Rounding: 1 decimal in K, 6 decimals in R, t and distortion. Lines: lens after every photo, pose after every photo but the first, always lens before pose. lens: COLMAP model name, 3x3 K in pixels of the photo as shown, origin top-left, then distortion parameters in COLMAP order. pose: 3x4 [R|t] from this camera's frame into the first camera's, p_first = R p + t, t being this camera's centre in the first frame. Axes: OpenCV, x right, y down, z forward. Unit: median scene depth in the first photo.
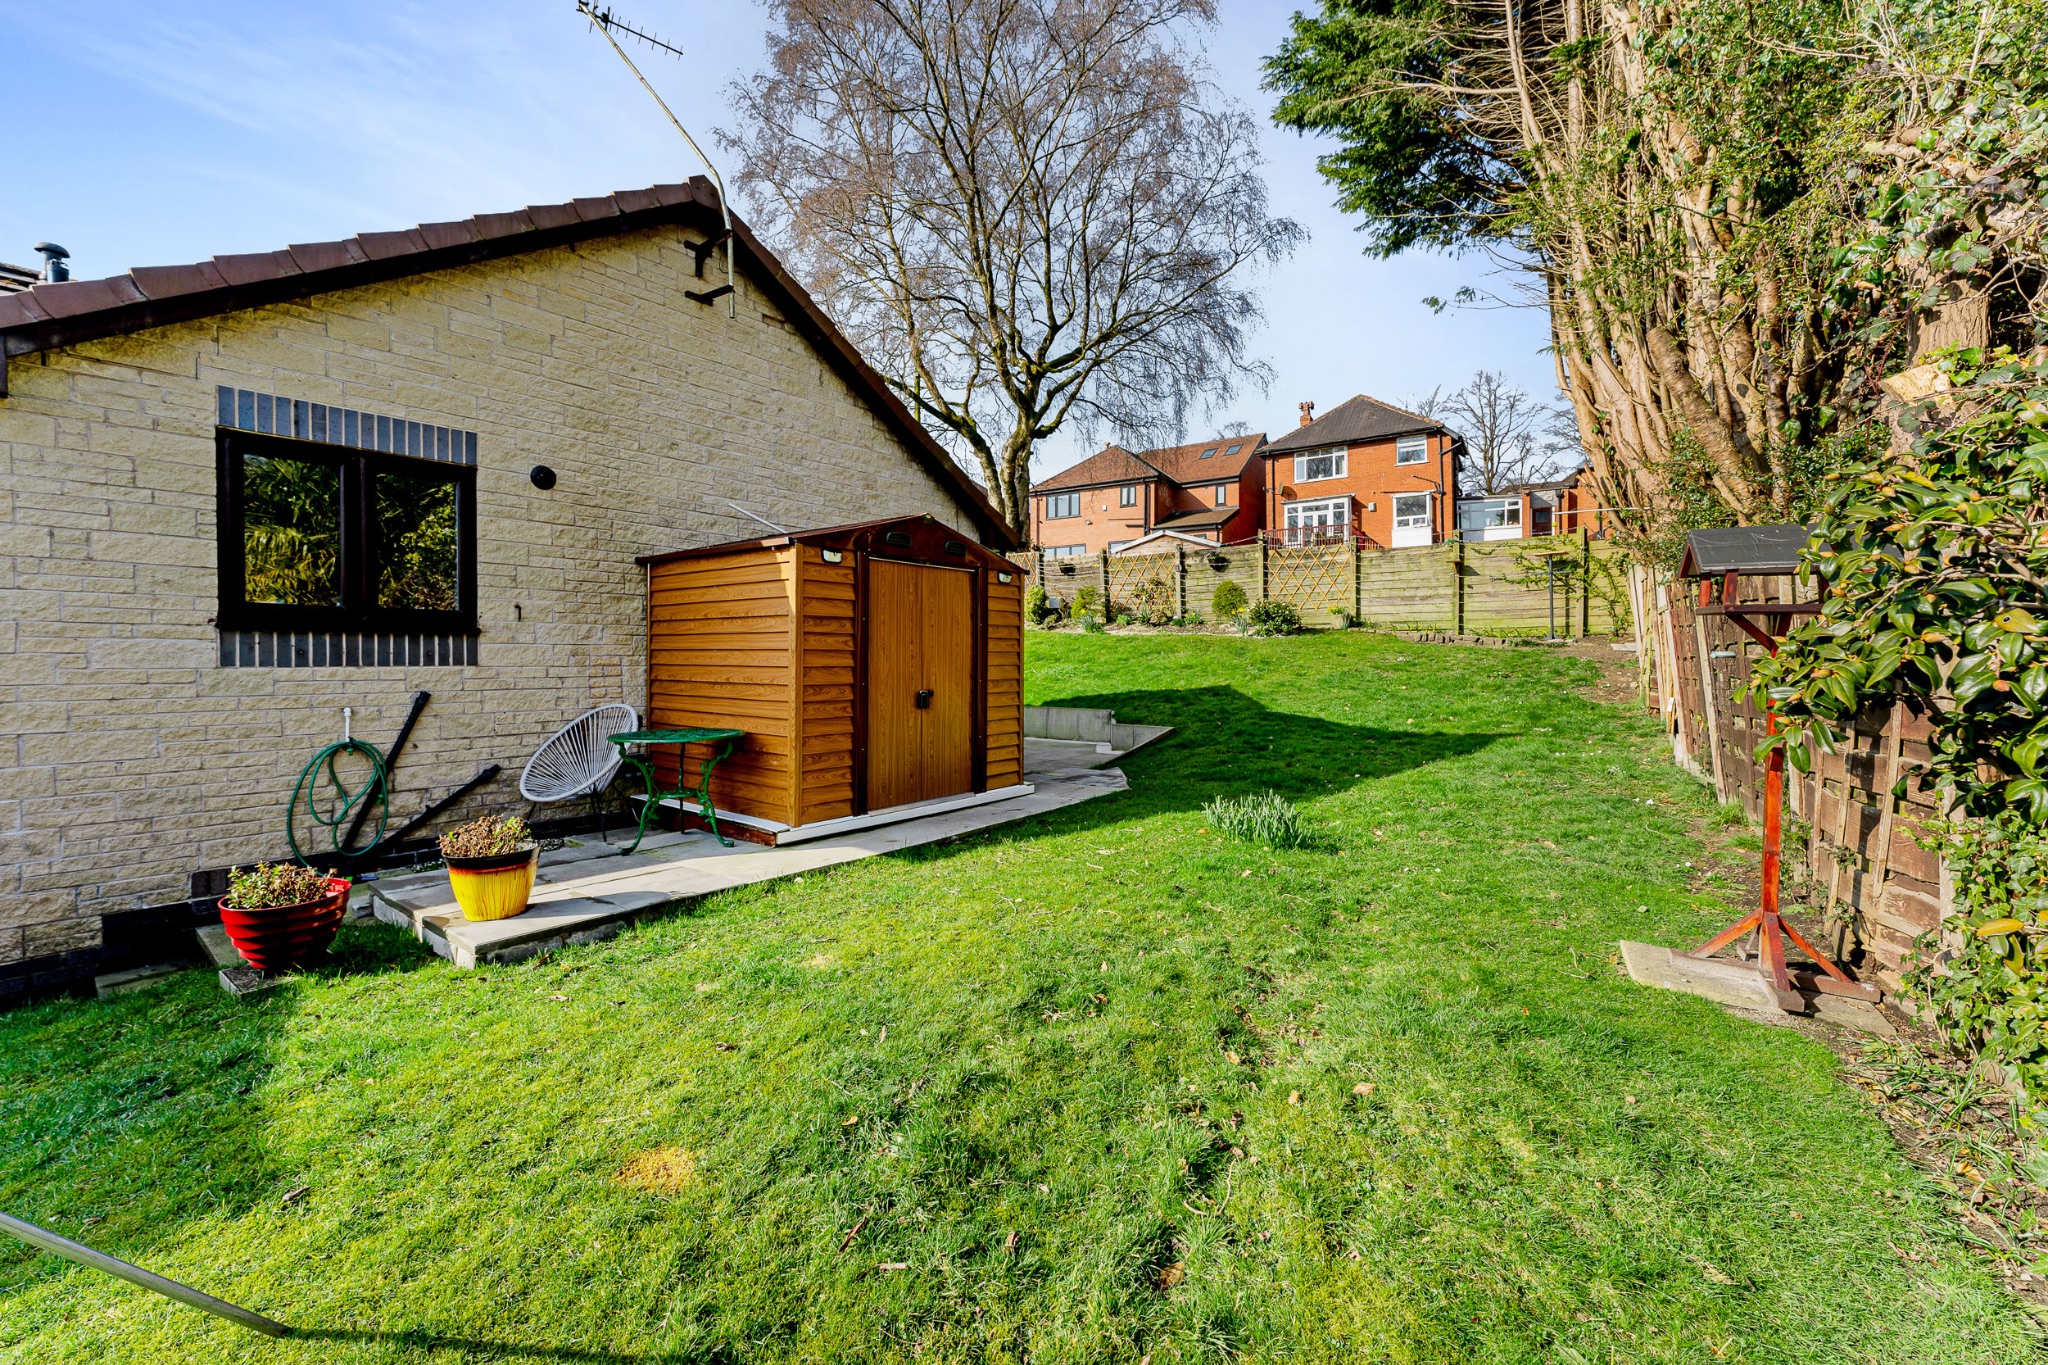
lens RADIAL K [[852.2, 0, 1013.2], [0, 852.2, 674.0], [0, 0, 1]] dist [-0.000804, 0.000221]
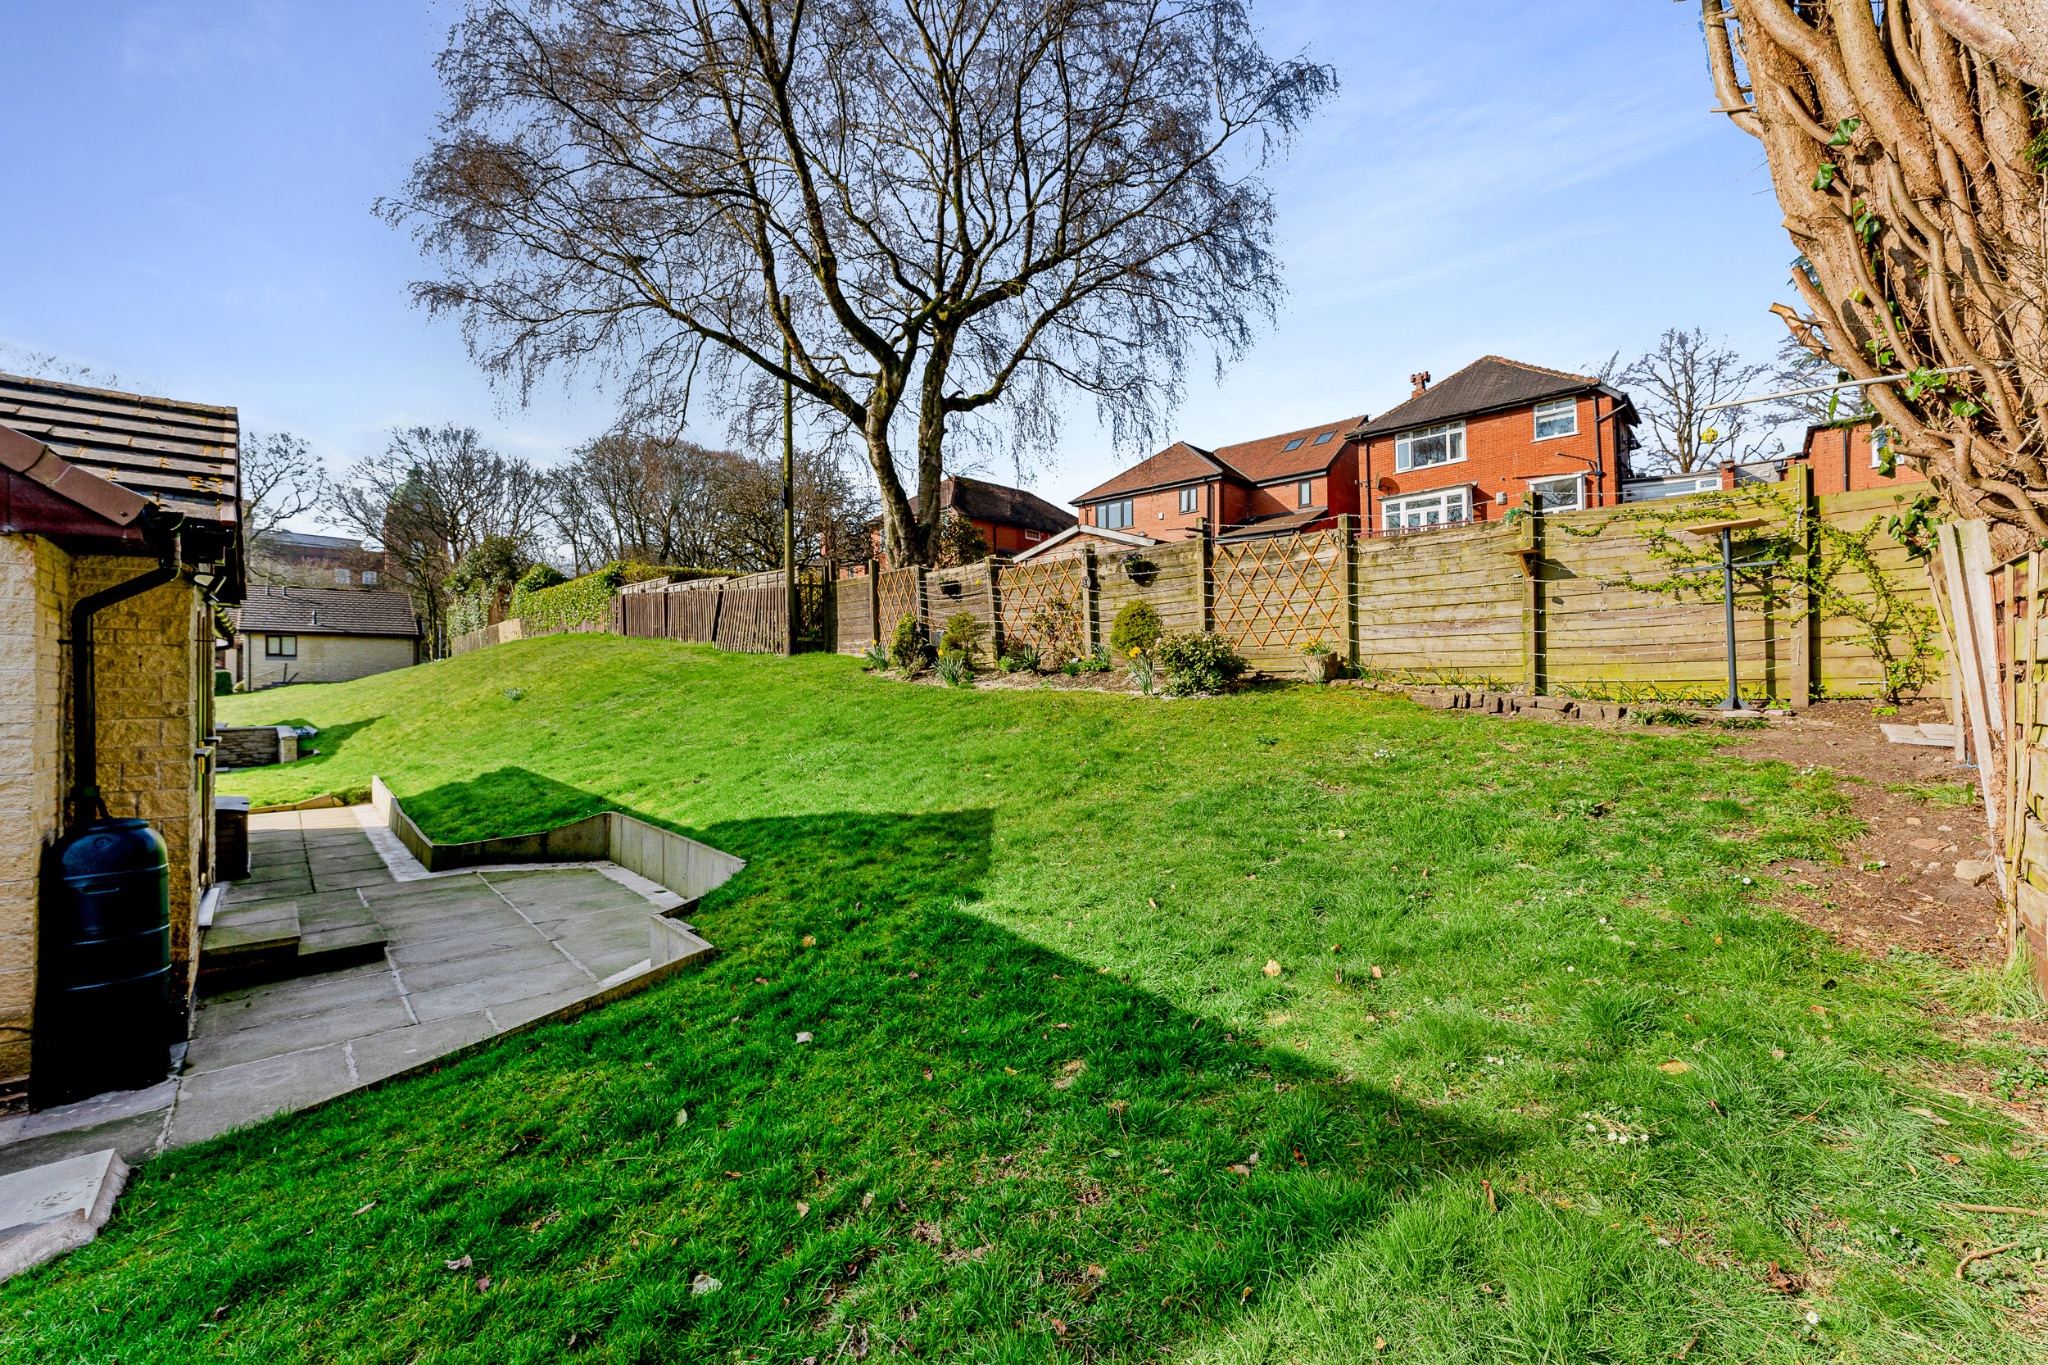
lens RADIAL K [[852.2, 0, 1030.9], [0, 852.2, 680.5], [0, 0, 1]] dist [-0.000804, 0.000221]
pose [[0.986572, -0.008133, -0.163124, 0.243088], [0.004371, 0.999716, -0.023409, -0.034675], [0.163269, 0.022382, 0.986328, 0.352620]]
